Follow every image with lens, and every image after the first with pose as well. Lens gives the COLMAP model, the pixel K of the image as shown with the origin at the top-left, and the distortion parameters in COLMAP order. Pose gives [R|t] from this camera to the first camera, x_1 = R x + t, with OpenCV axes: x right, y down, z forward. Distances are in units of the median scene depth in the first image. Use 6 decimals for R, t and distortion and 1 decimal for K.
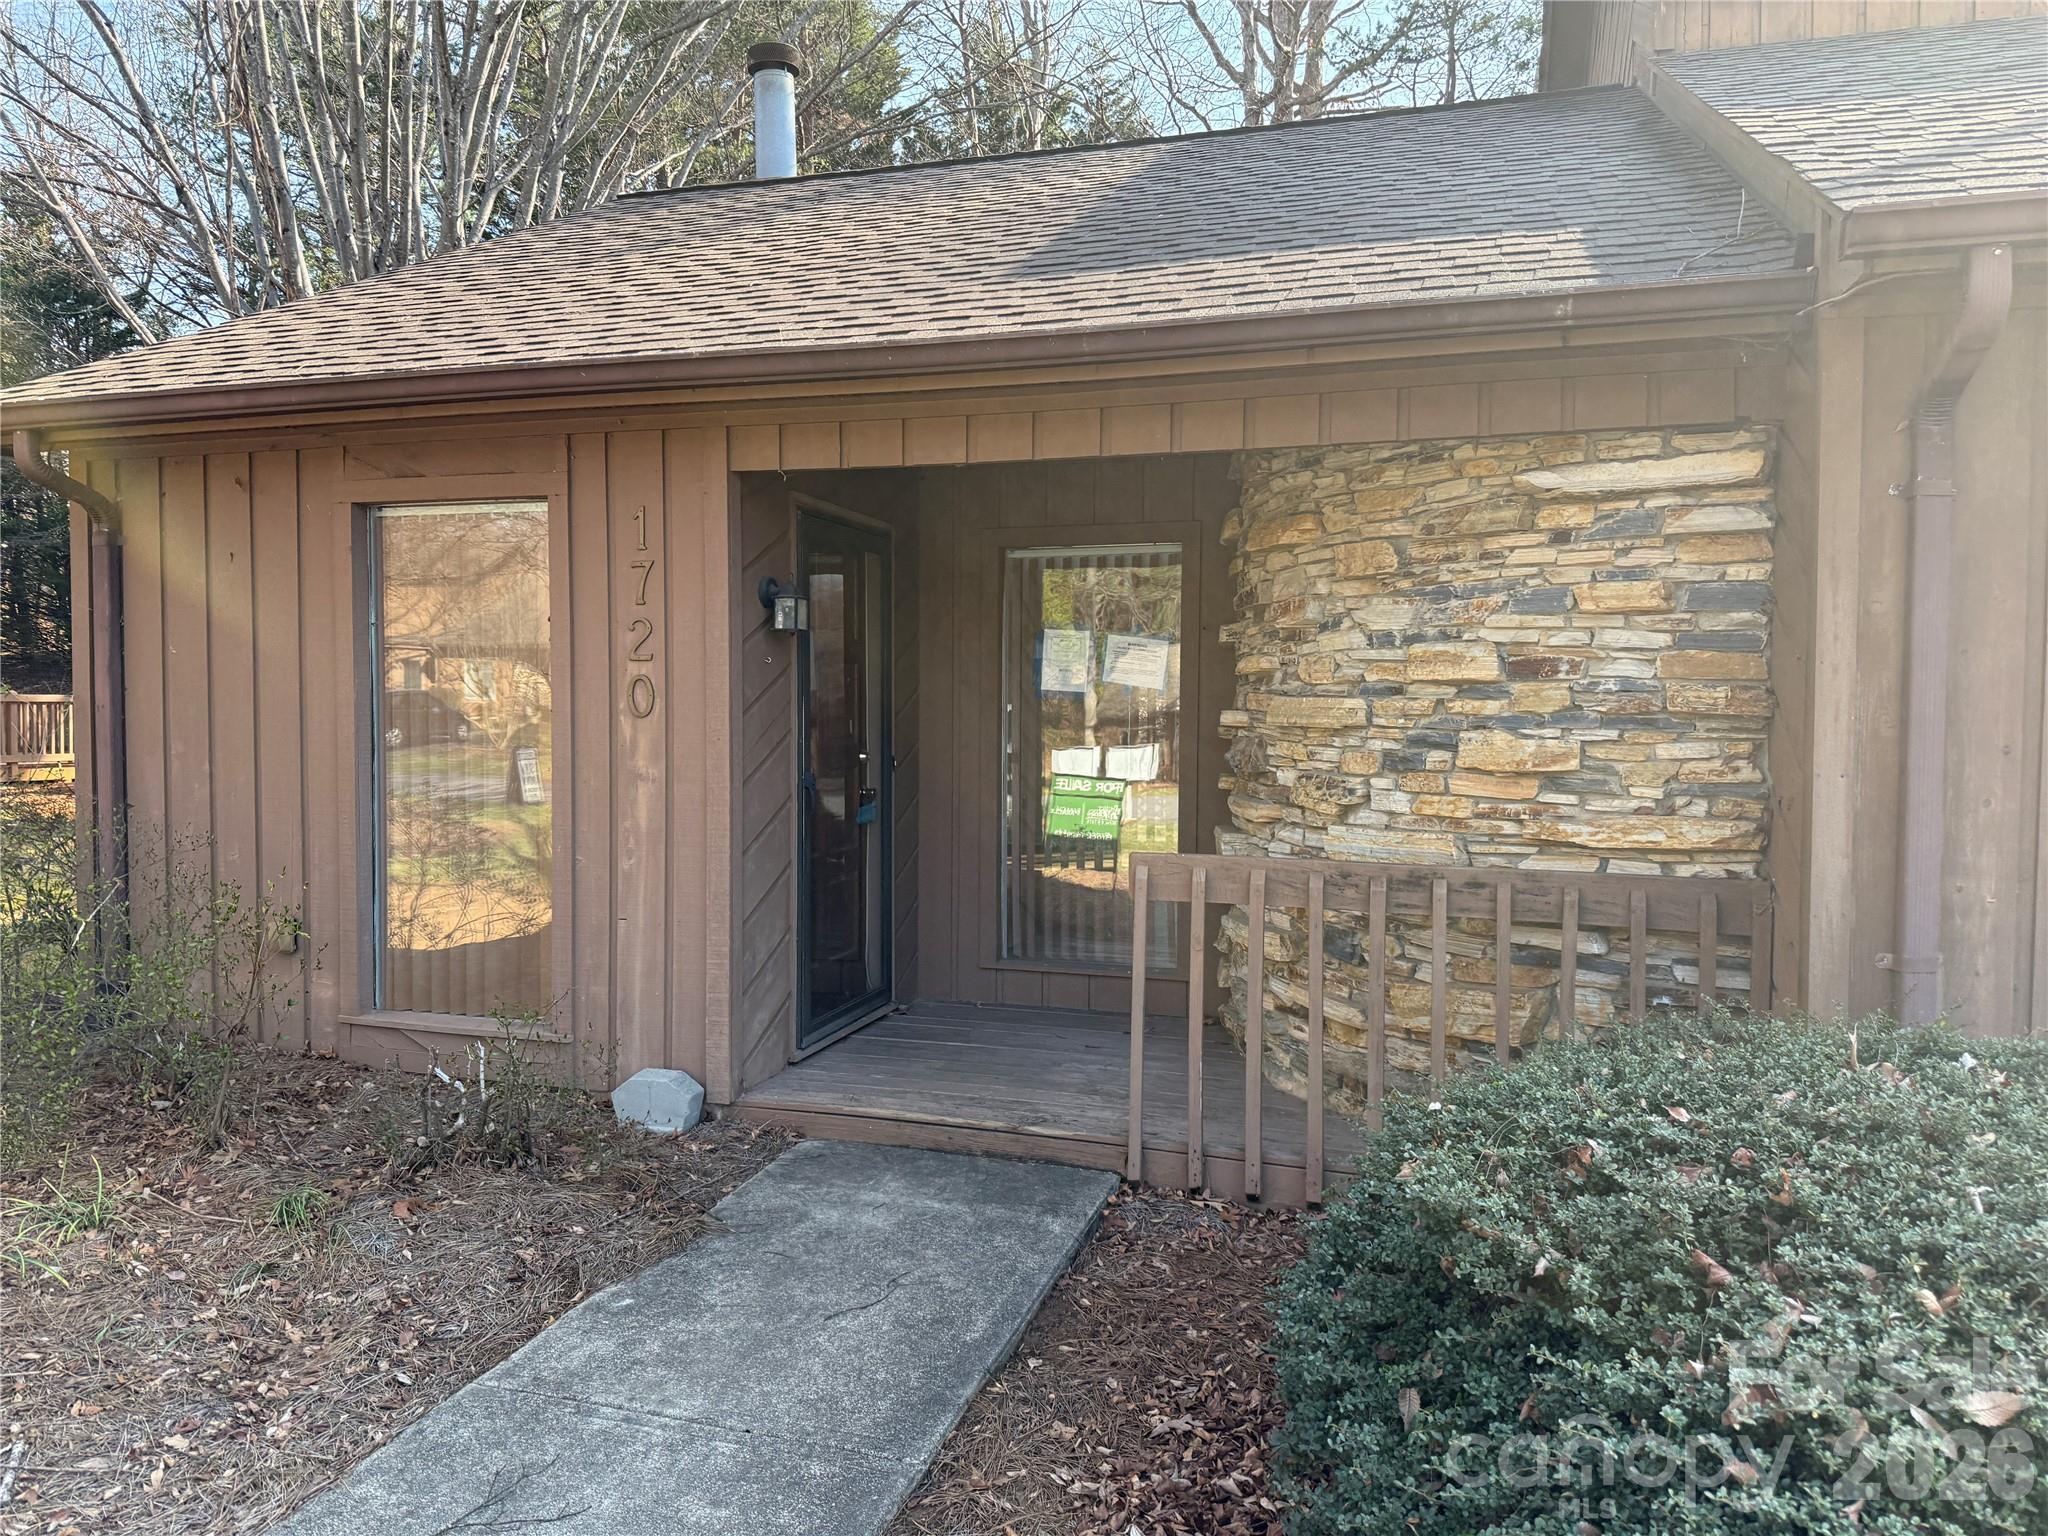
lens RADIAL K [[1425.6, 0, 1024.0], [0, 1425.6, 768.0], [0, 0, 1]] dist [0.005982, -0.027234]
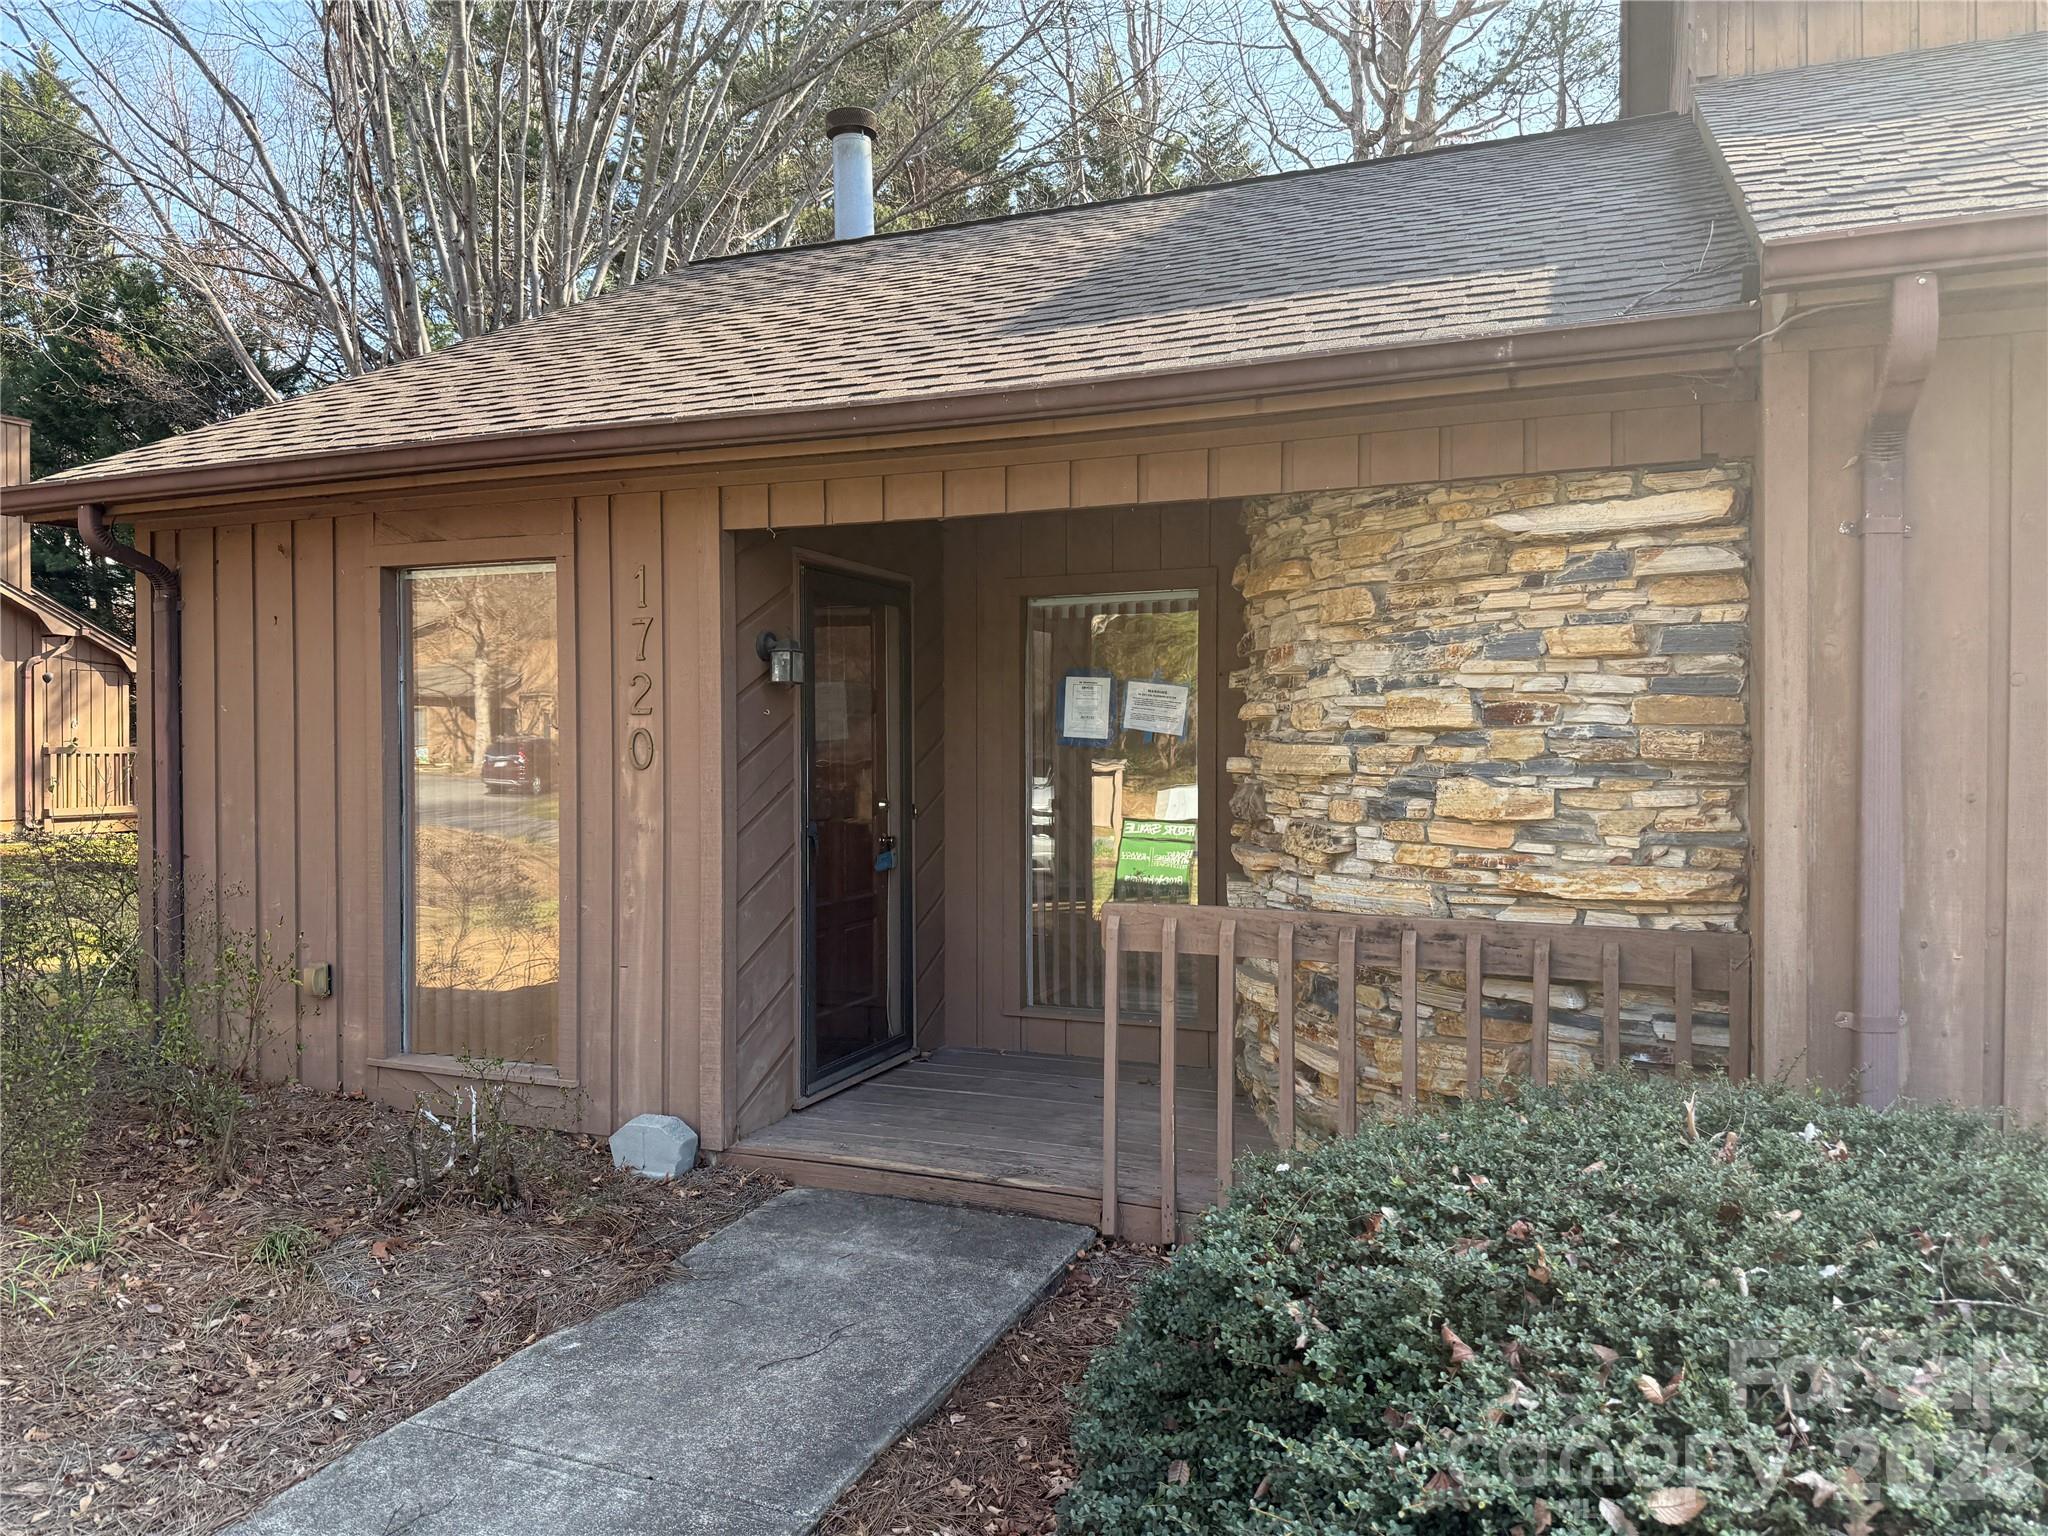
lens RADIAL K [[1428.4, 0, 1024.0], [0, 1428.4, 768.0], [0, 0, 1]] dist [0.001528, -0.017192]
pose [[0.996334, -0.007340, -0.085236, 0.109036], [0.004799, 0.999539, -0.029982, -0.005505], [0.085417, 0.029463, 0.995910, -0.002096]]
